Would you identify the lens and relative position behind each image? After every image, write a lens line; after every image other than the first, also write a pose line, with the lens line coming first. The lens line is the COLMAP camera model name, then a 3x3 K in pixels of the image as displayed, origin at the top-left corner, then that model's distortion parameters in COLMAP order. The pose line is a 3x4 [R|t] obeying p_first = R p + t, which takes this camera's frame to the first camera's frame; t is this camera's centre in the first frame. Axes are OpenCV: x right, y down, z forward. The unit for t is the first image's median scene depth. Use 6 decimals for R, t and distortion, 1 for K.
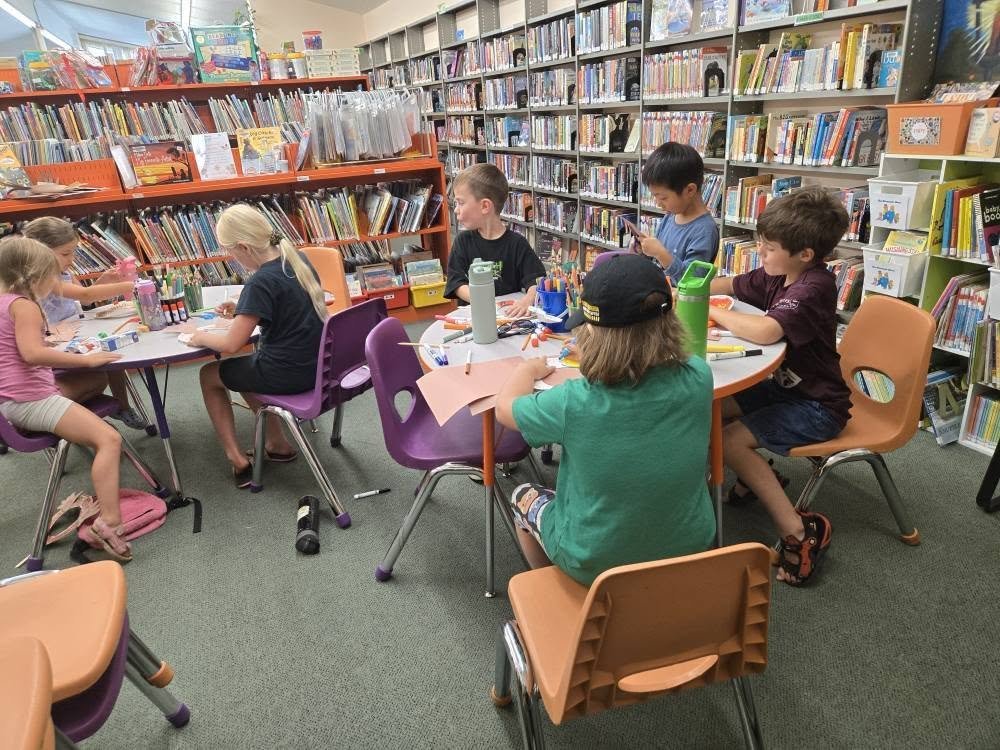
lens RADIAL K [[665.0, 0, 499.7], [0, 665.0, 379.9], [0, 0, 1]] dist [0.001965, -0.006033]
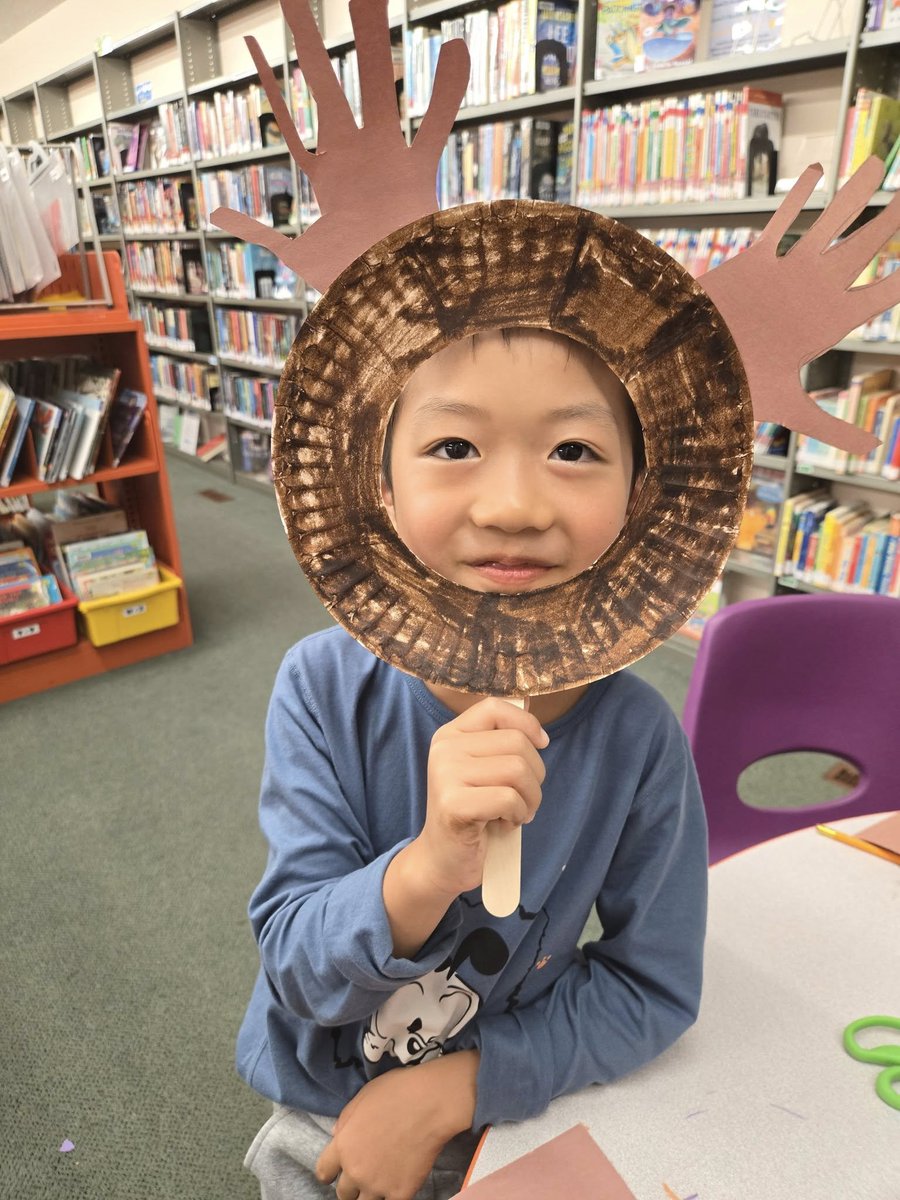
lens RADIAL K [[798.1, 0, 457.3], [0, 798.1, 592.1], [0, 0, 1]] dist [0.001965, -0.006033]
pose [[0.950466, -0.065078, 0.303940, -0.056621], [0.066058, 0.997791, 0.007067, -0.132485], [-0.303729, 0.013361, 0.952665, 0.421511]]
